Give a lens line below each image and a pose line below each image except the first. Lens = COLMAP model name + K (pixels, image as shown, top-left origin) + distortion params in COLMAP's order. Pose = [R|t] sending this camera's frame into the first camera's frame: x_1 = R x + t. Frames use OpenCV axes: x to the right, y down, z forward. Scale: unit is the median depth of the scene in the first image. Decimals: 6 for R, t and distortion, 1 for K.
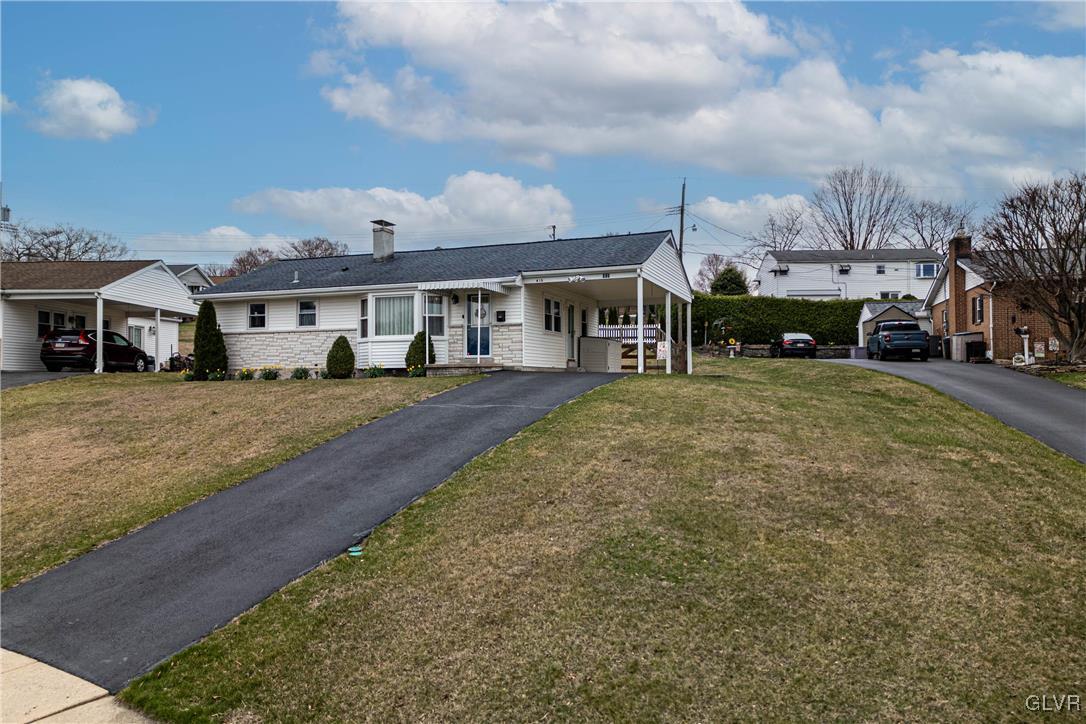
lens RADIAL K [[765.0, 0, 539.4], [0, 765.0, 361.7], [0, 0, 1]] dist [0.091222, -0.135878]
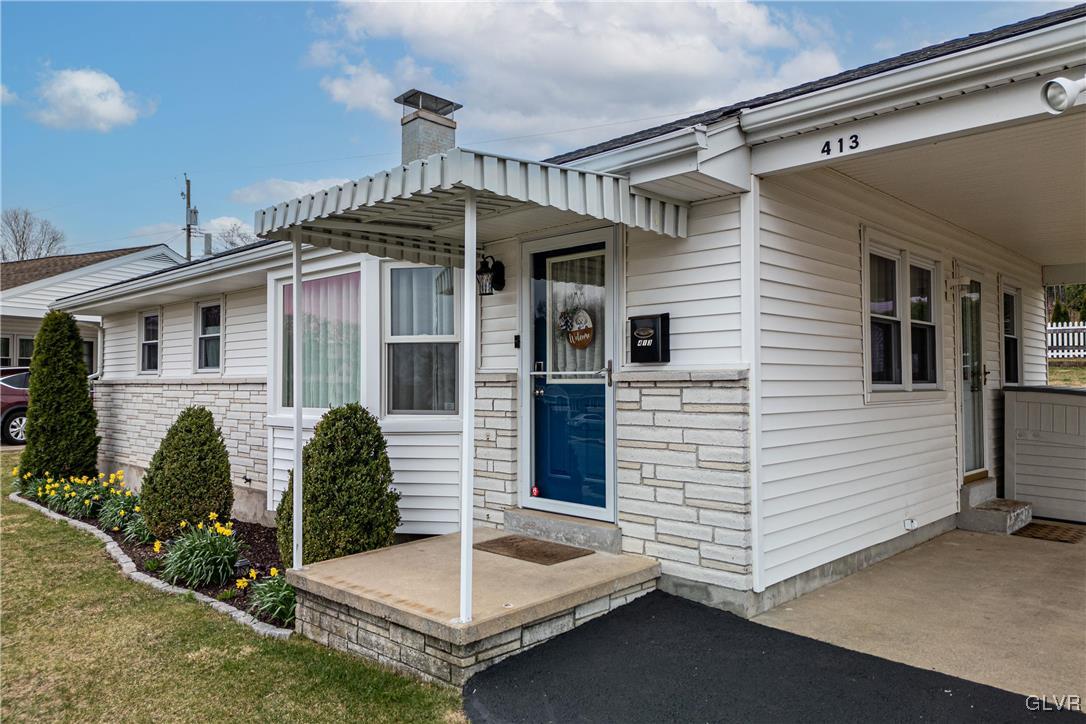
lens RADIAL K [[765.0, 0, 539.4], [0, 765.0, 361.7], [0, 0, 1]] dist [0.091222, -0.135878]
pose [[0.923570, -0.011156, -0.383268, 0.004117], [0.012057, 0.999927, -0.000051, -0.050085], [0.383241, -0.004574, 0.923637, 0.736936]]
